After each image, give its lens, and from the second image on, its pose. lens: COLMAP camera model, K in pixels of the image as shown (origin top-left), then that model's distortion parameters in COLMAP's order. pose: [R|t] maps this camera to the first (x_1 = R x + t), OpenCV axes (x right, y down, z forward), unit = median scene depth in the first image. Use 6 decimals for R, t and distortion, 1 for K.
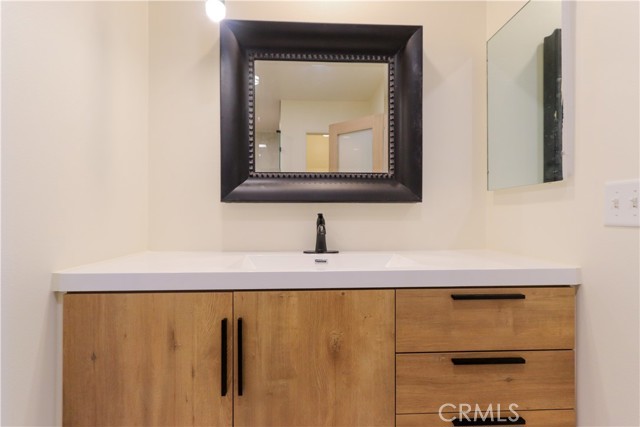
lens RADIAL K [[298.0, 0, 313.8], [0, 298.0, 217.7], [0, 0, 1]] dist [-0.000328, 0.002603]
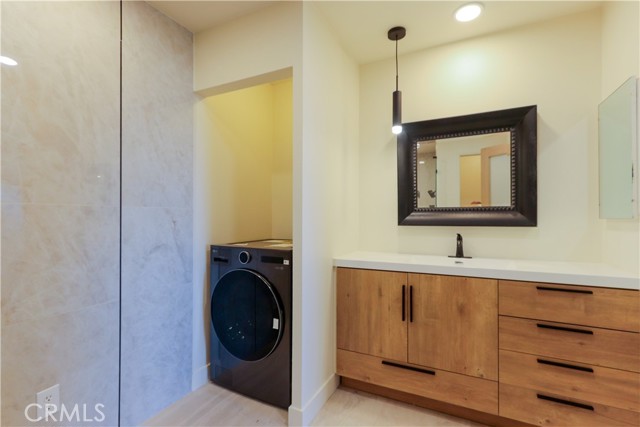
lens RADIAL K [[298.0, 0, 323.3], [0, 298.0, 214.3], [0, 0, 1]] dist [-0.000328, 0.002603]
pose [[0.883095, -0.004297, -0.469174, 0.186854], [-0.002867, 0.999890, -0.014554, -0.130355], [0.469185, 0.014198, 0.882986, -1.113769]]
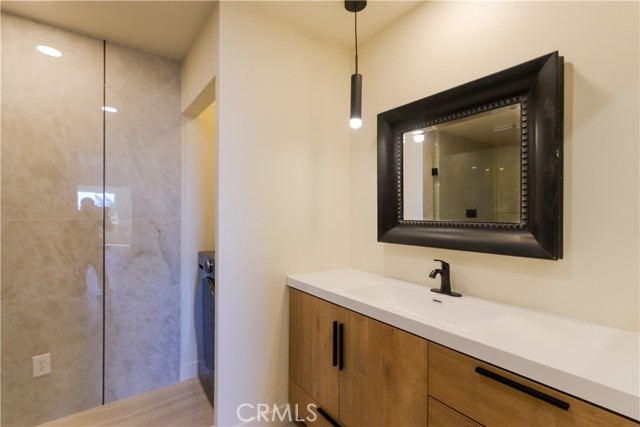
lens RADIAL K [[298.0, 0, 326.5], [0, 298.0, 212.0], [0, 0, 1]] dist [-0.000328, 0.002603]
pose [[0.565875, 0.002976, -0.824486, 1.018683], [-0.012365, 0.999912, -0.004877, -0.261165], [0.824398, 0.012955, 0.565862, -0.010706]]
